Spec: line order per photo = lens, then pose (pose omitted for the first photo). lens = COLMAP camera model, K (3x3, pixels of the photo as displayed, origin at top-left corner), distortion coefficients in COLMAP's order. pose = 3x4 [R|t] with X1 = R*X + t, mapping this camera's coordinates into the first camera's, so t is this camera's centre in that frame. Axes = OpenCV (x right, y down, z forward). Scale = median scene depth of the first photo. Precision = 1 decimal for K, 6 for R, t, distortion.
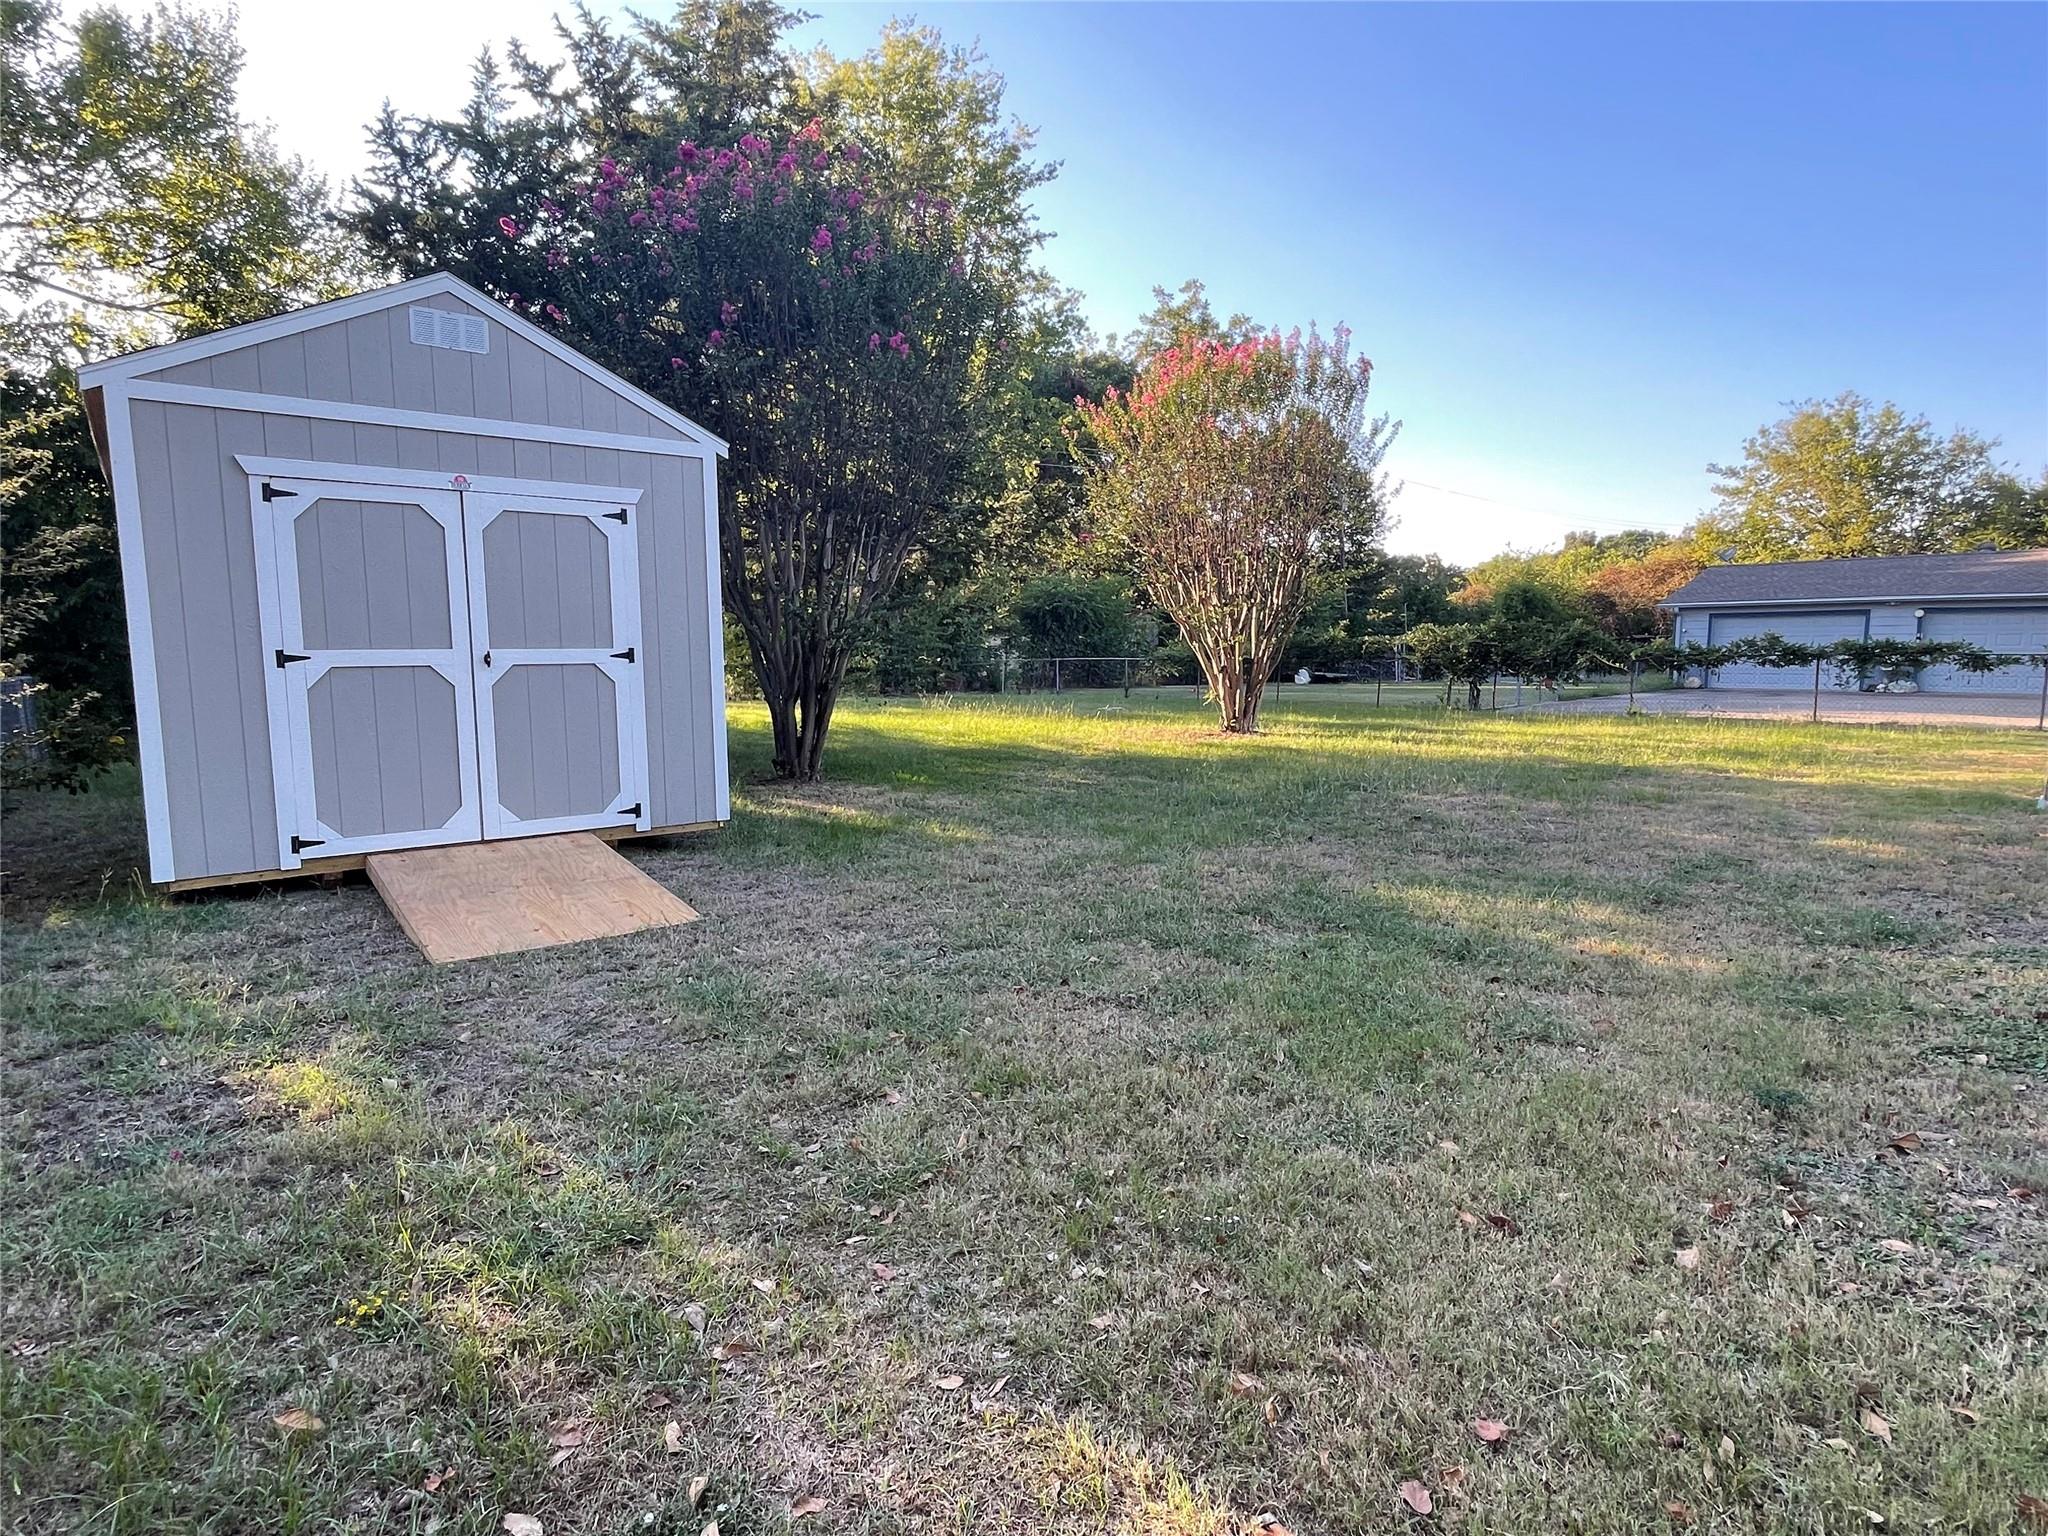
lens RADIAL K [[1102.9, 0, 1019.4], [0, 1102.9, 769.3], [0, 0, 1]] dist [0.001244, -0.001957]
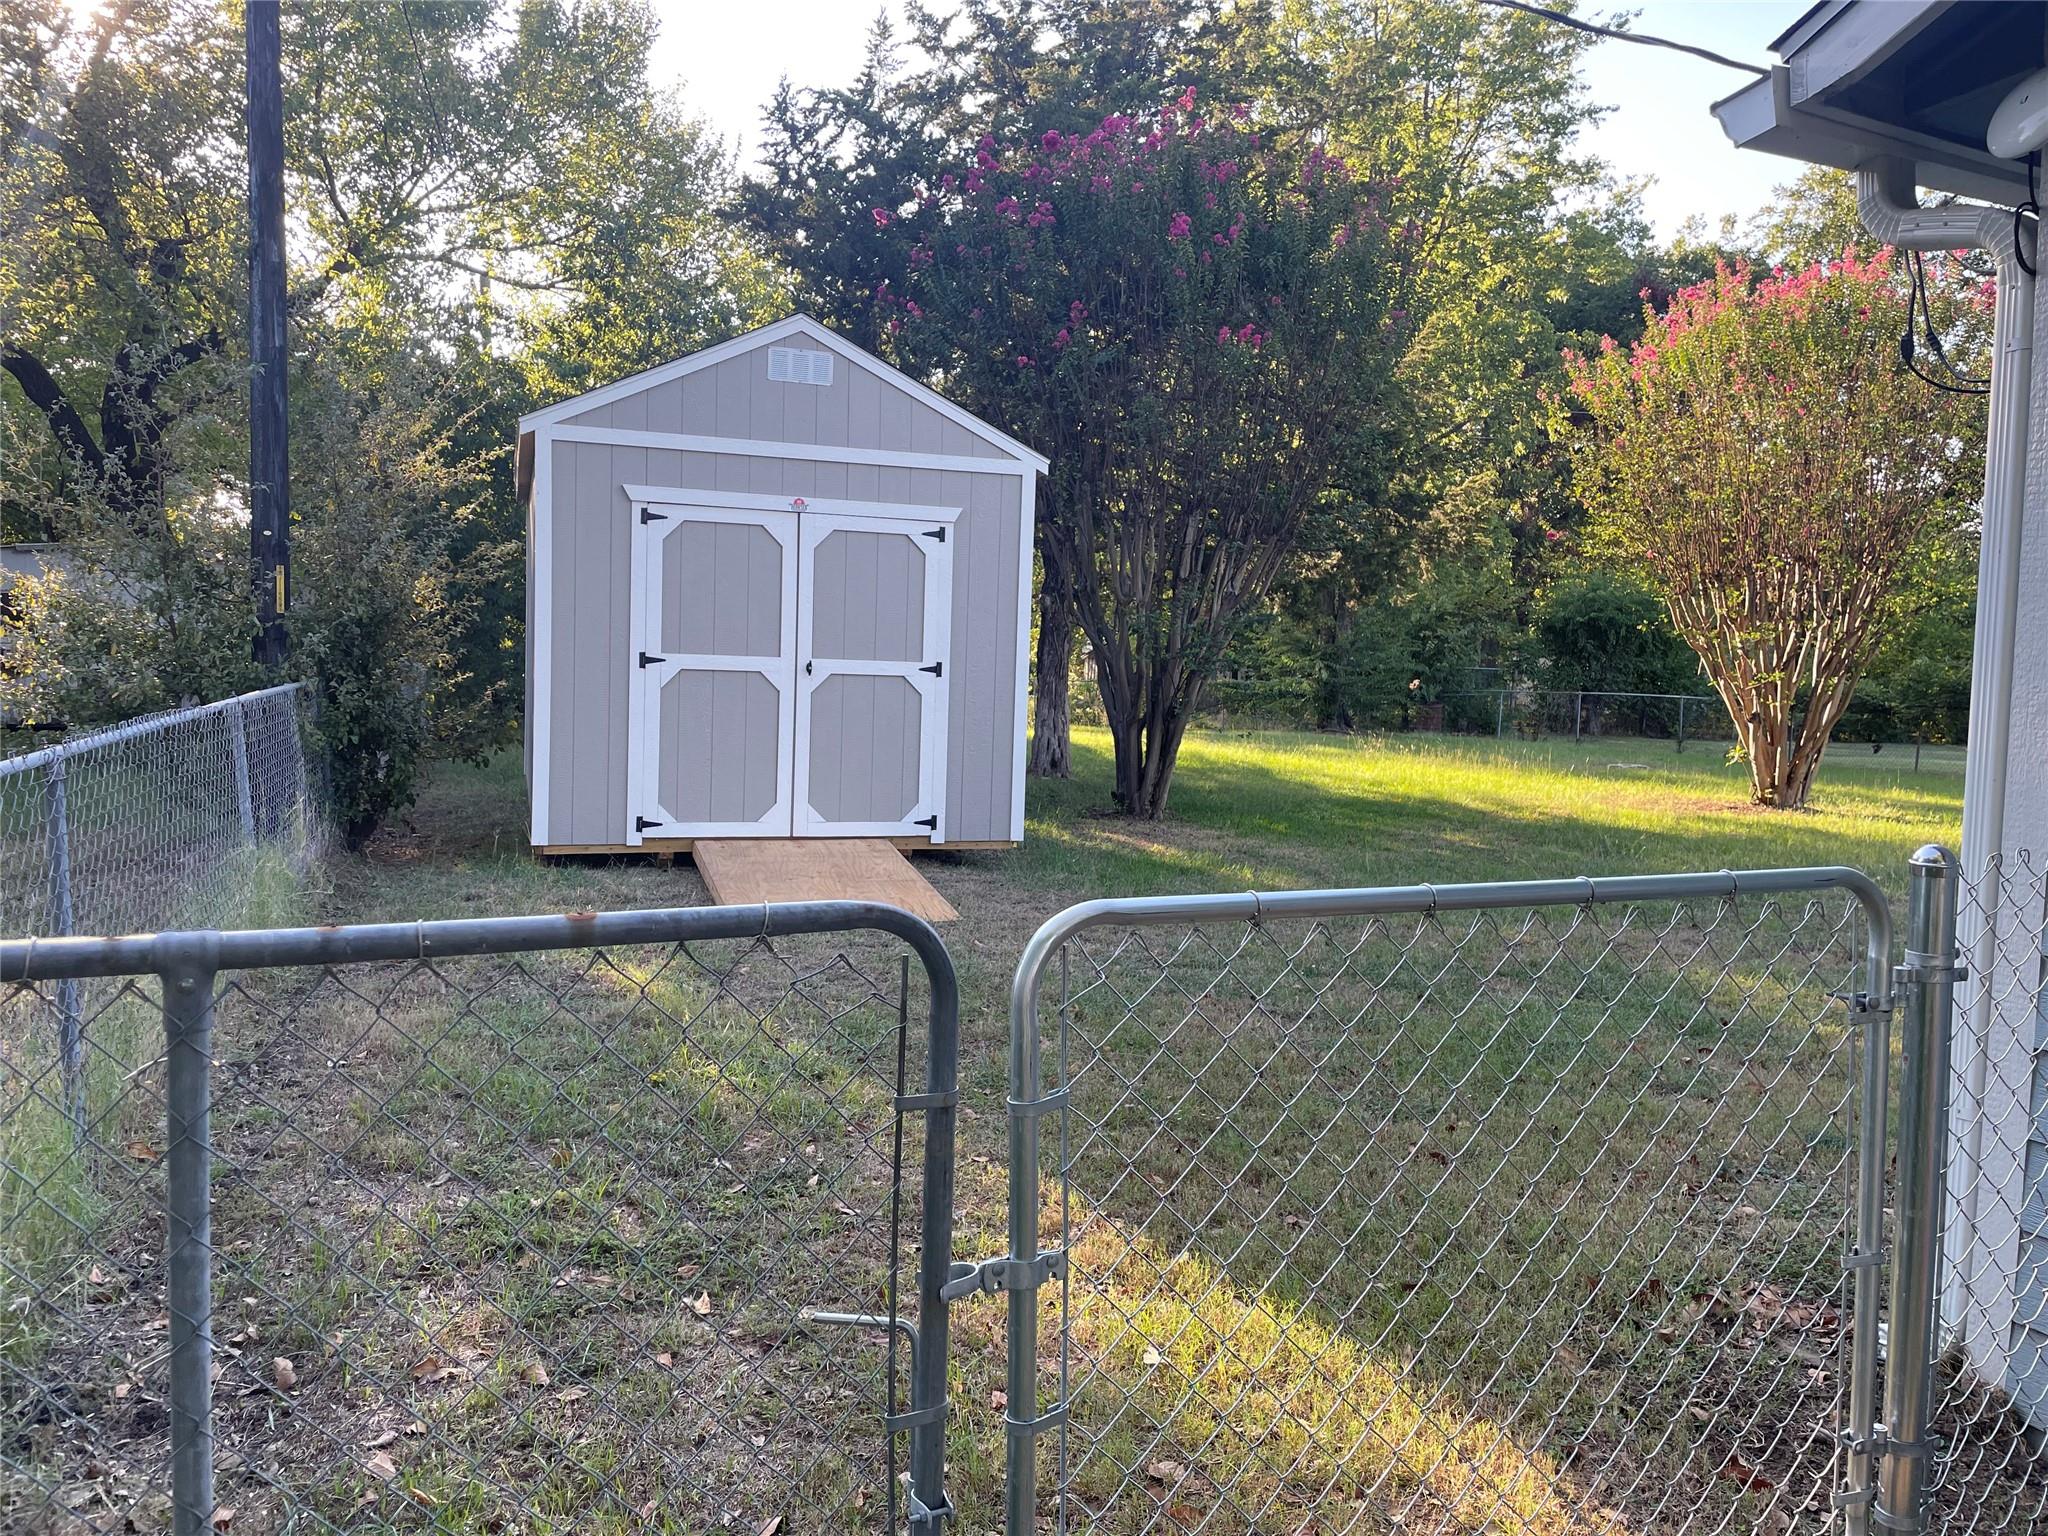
lens RADIAL K [[1541.4, 0, 1002.2], [0, 1541.4, 754.4], [0, 0, 1]] dist [0.068272, 0.005308]
pose [[0.936290, 0.061931, -0.345724, 0.199857], [-0.078986, 0.996245, -0.035447, 0.020510], [0.342231, 0.060496, 0.937667, -0.309053]]
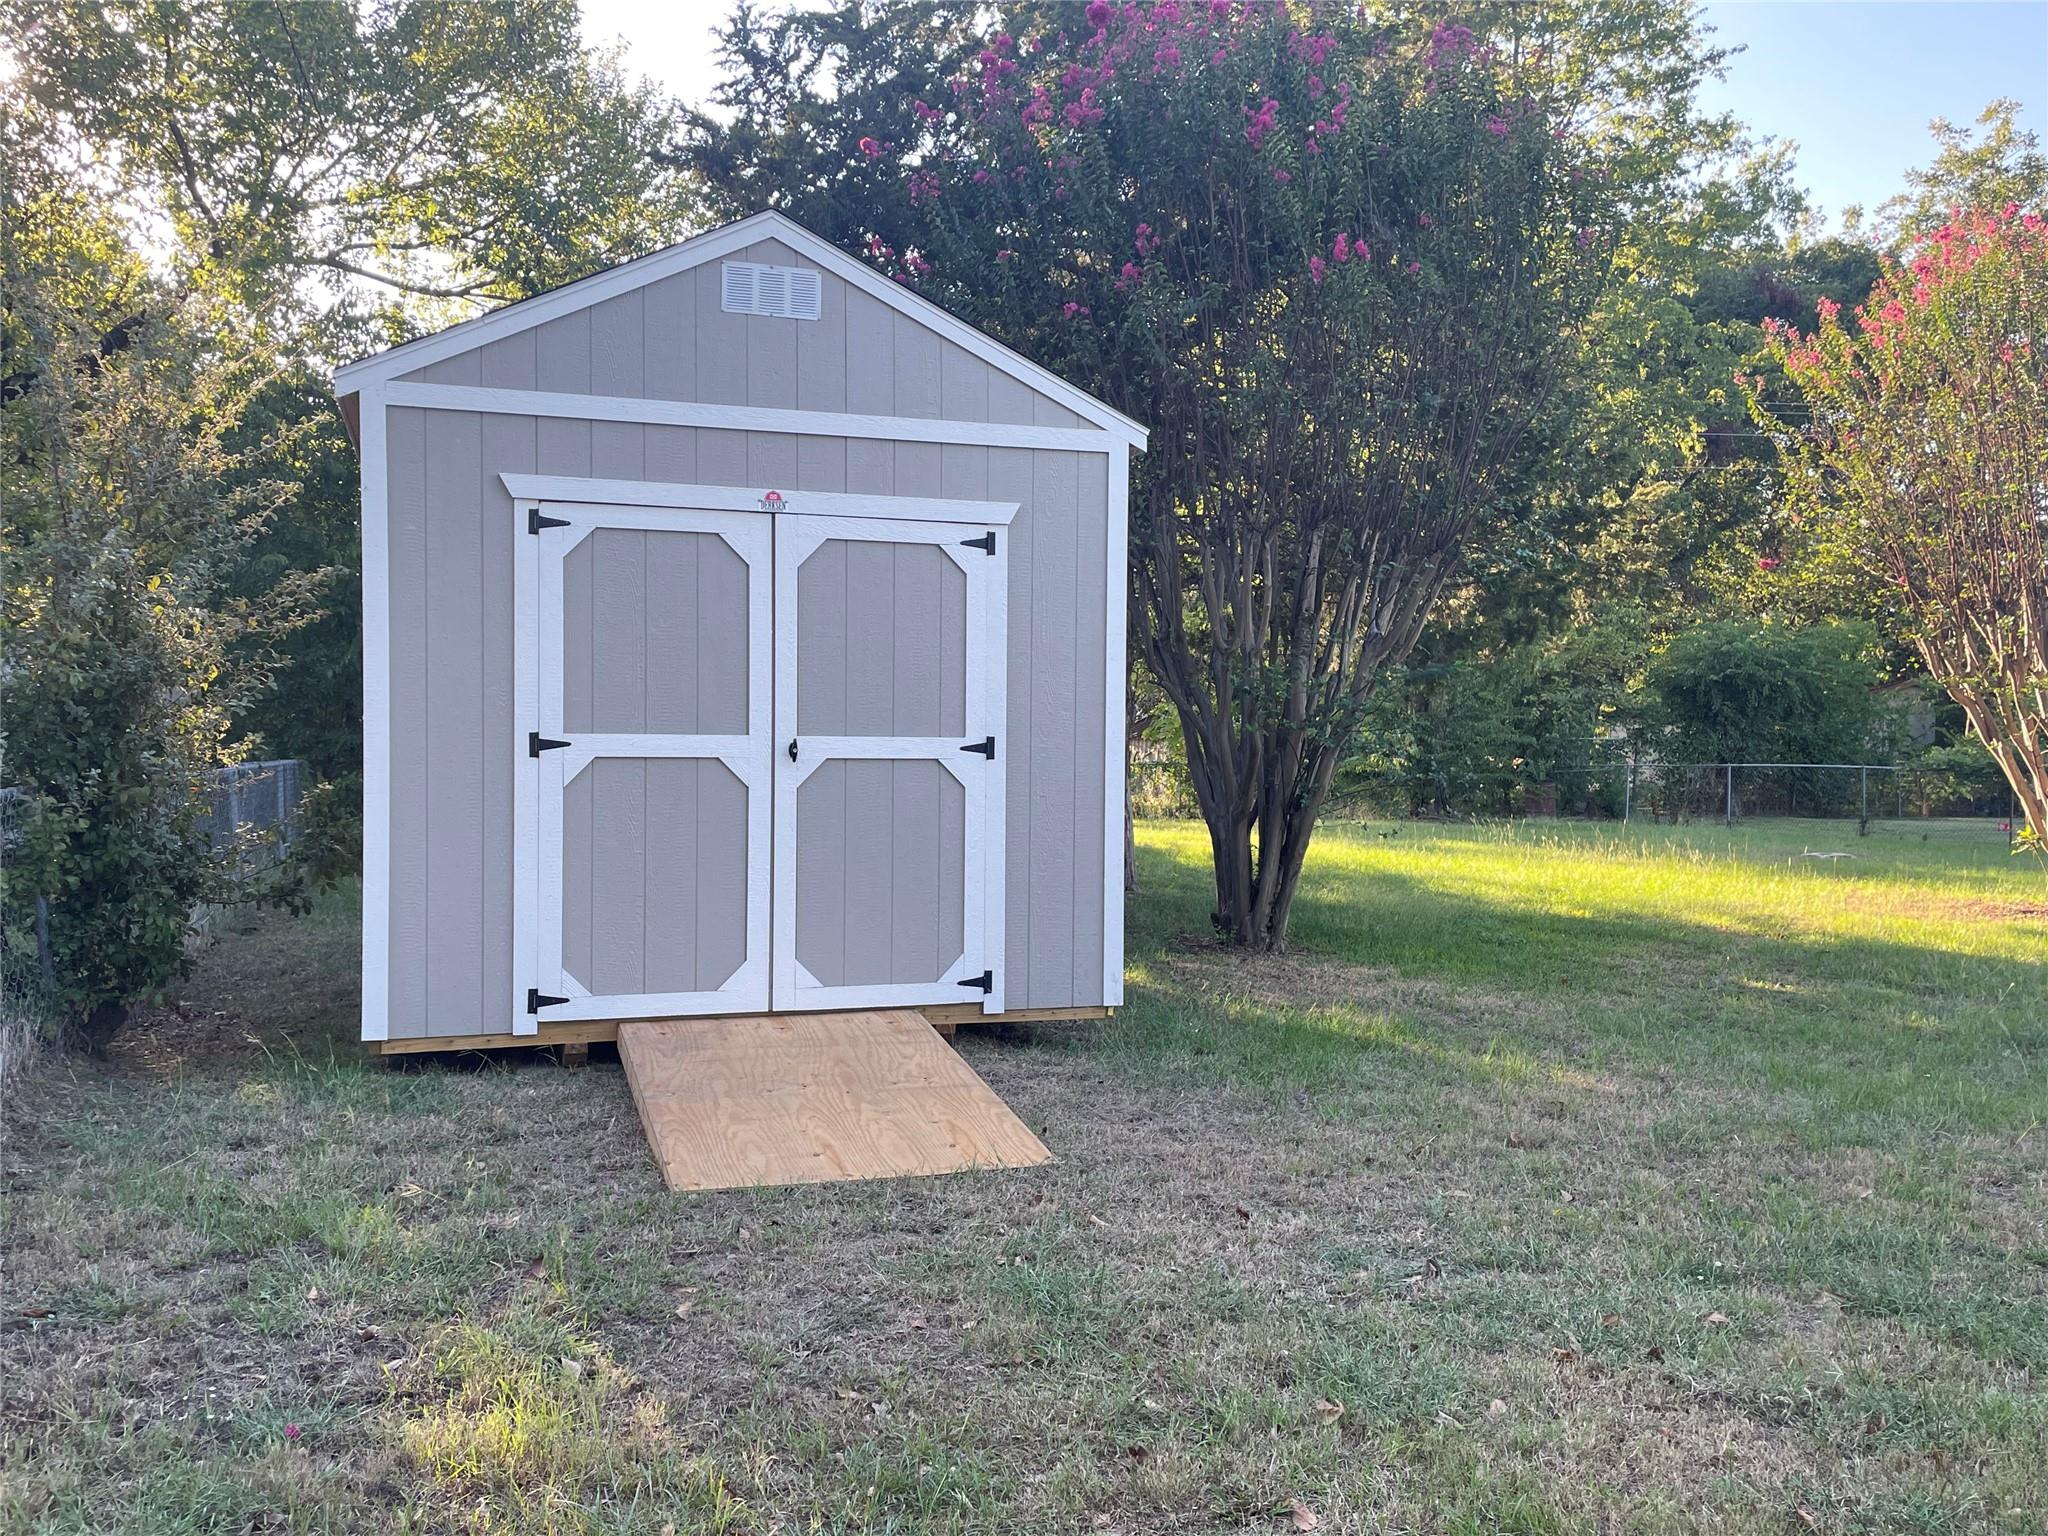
lens RADIAL K [[1743.9, 0, 983.8], [0, 1743.9, 770.5], [0, 0, 1]] dist [0.092961, -0.110952]
pose [[0.932334, 0.022214, -0.360915, 0.025788], [-0.055144, 0.995171, -0.081198, -0.003958], [0.357369, 0.095606, 0.929057, 0.019813]]
